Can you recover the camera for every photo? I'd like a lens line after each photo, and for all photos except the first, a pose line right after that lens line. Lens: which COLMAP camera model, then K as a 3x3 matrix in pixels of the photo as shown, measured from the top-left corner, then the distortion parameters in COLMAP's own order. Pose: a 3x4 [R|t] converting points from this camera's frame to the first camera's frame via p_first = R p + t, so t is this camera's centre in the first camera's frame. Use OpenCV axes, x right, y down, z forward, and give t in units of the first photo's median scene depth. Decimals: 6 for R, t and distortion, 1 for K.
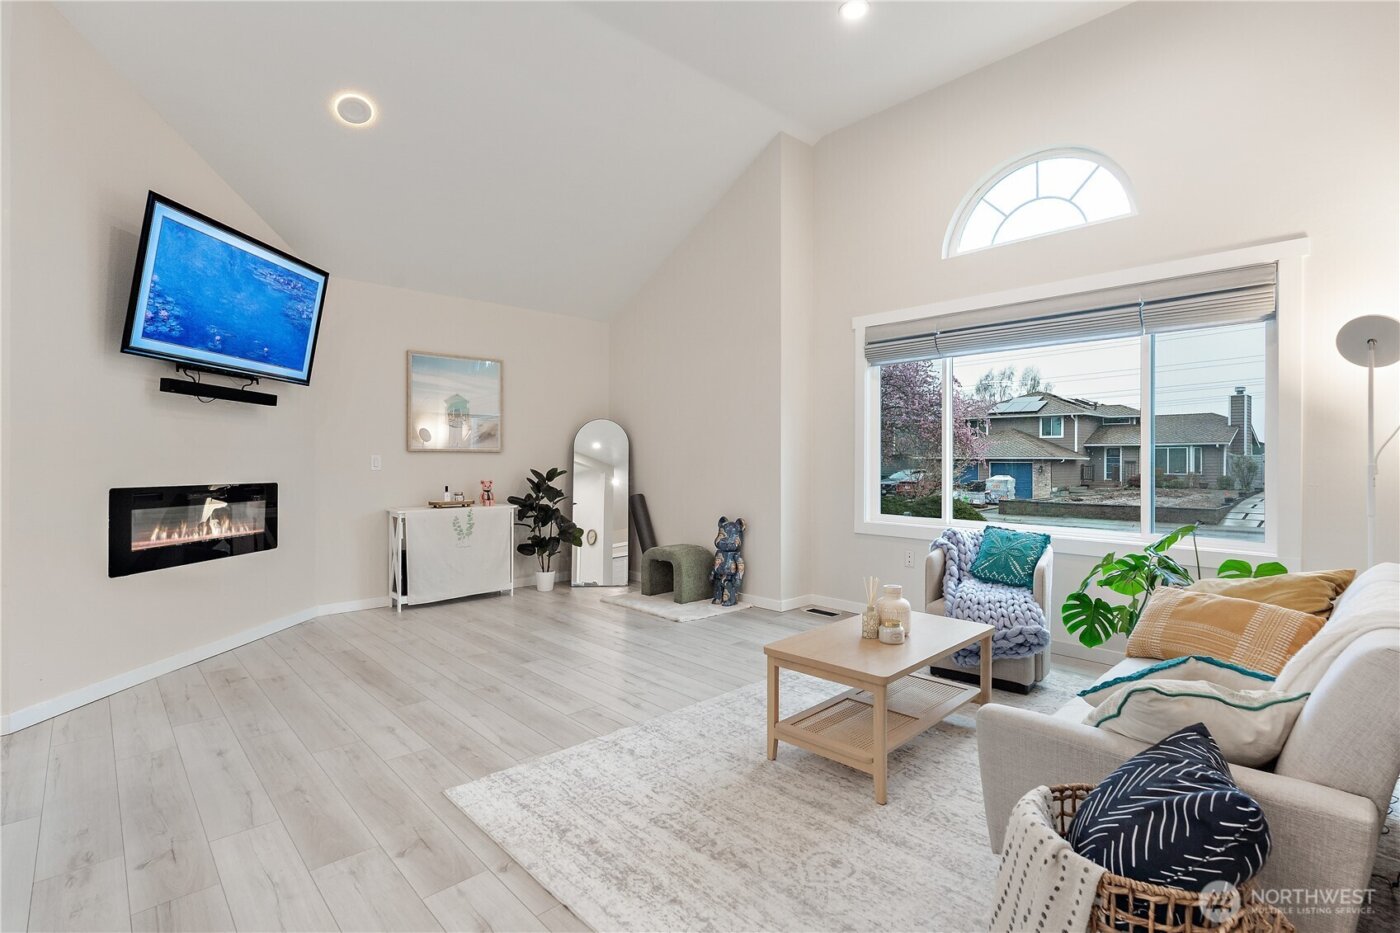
lens RADIAL K [[649.4, 0, 699.3], [0, 649.4, 462.1], [0, 0, 1]] dist [-0.002551, -0.000102]
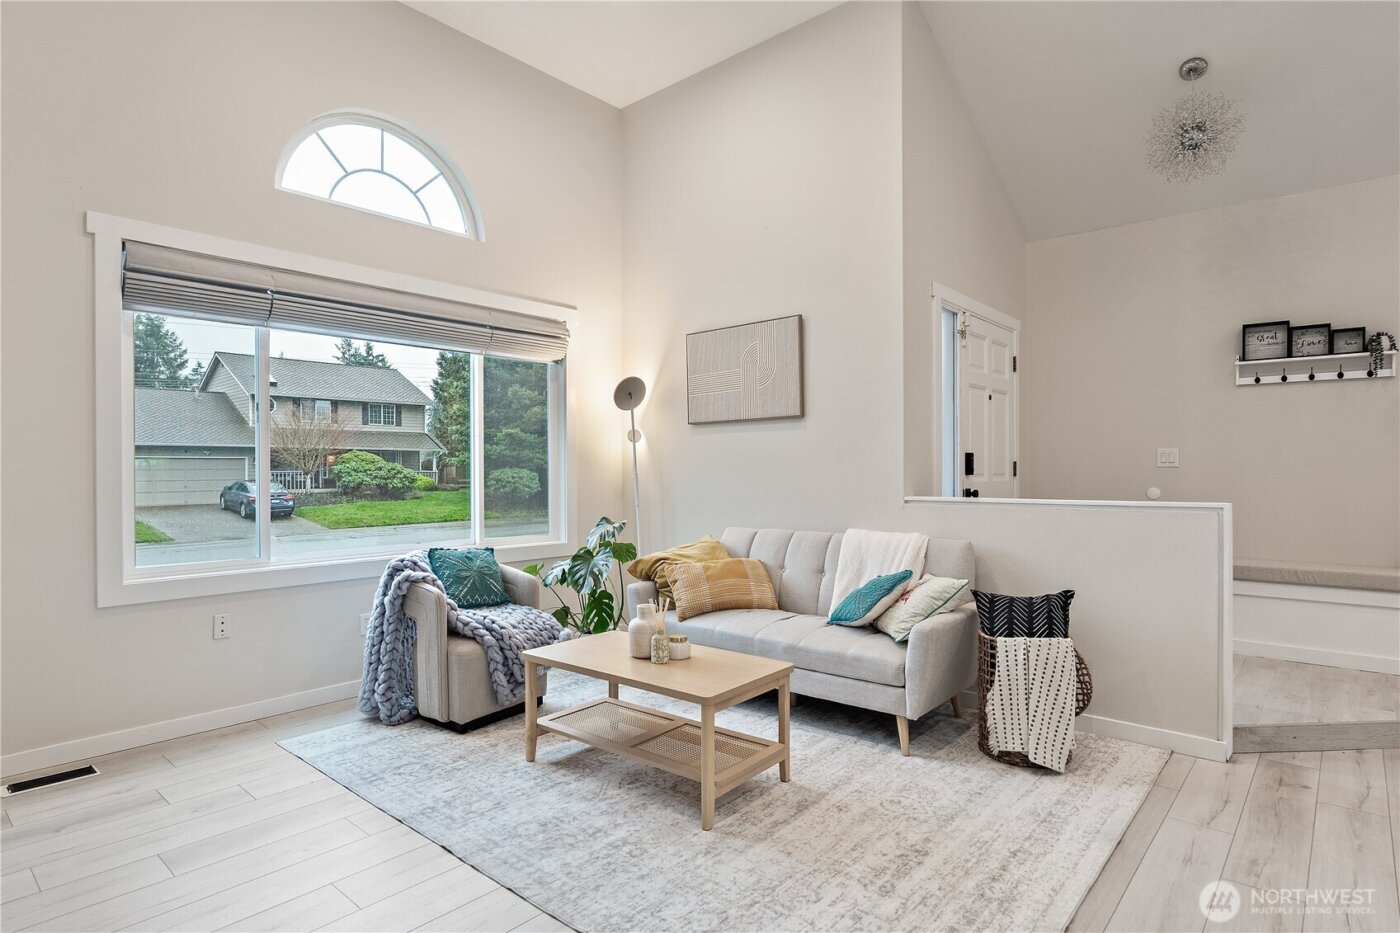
lens RADIAL K [[745.1, 0, 699.4], [0, 745.1, 467.2], [0, 0, 1]] dist [0.007552, 0.001369]
pose [[-0.087813, -0.003622, 0.996130, -0.919366], [0.007017, 0.999966, 0.004254, -0.018025], [-0.996112, 0.007364, -0.087785, 1.177462]]
